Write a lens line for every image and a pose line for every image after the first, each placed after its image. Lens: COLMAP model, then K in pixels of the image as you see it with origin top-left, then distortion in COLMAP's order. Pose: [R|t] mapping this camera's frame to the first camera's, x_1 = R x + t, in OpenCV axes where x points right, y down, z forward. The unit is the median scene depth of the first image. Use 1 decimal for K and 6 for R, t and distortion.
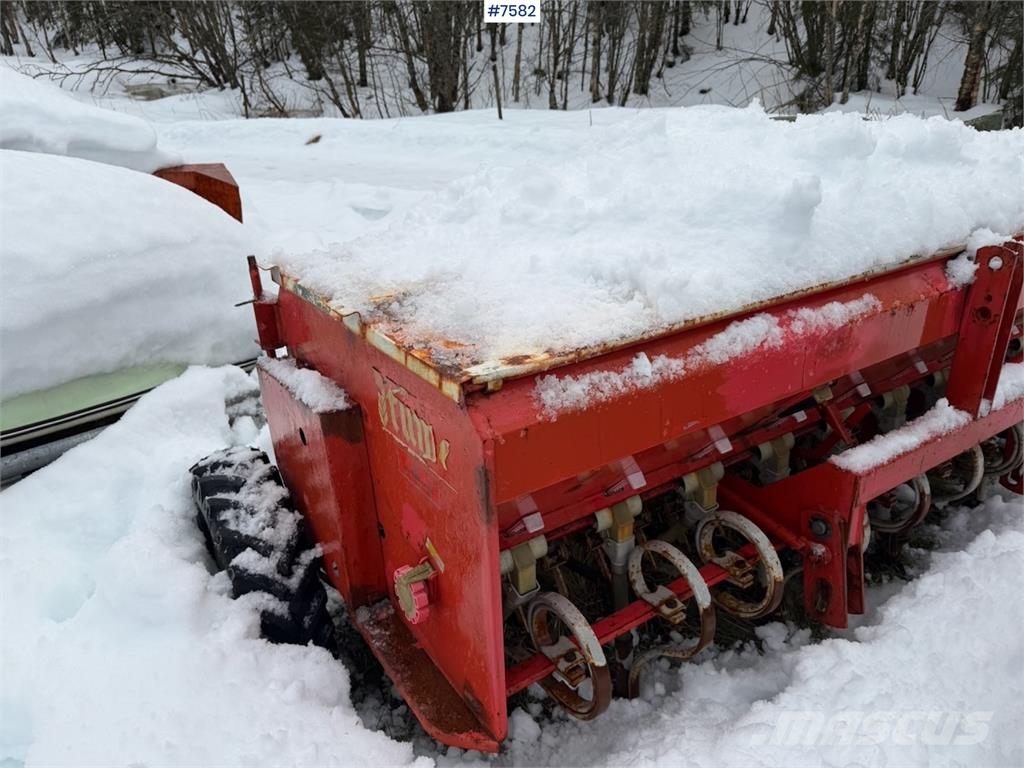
lens RADIAL K [[721.1, 0, 515.5], [0, 721.1, 390.9], [0, 0, 1]] dist [0.087177, -0.134887]
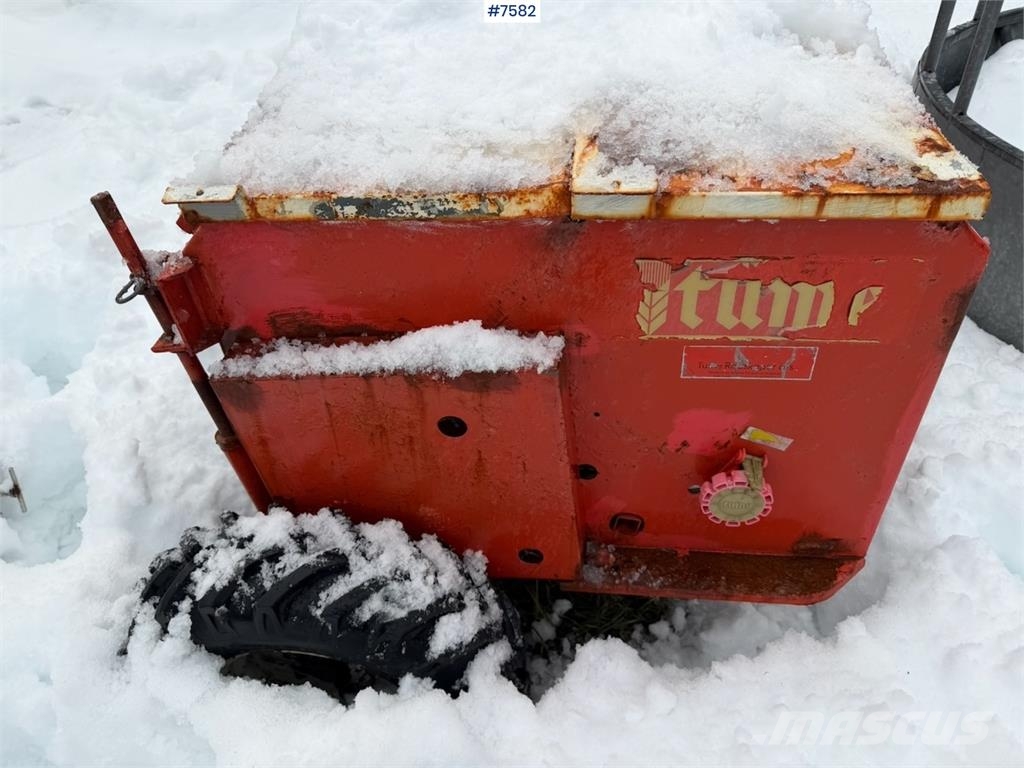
lens RADIAL K [[721.1, 0, 515.5], [0, 721.1, 390.9], [0, 0, 1]] dist [0.087177, -0.134887]
pose [[0.639023, -0.517152, 0.569389, -0.577223], [0.342003, 0.854079, 0.391896, -0.185740], [-0.688973, -0.055698, 0.722644, 0.487701]]
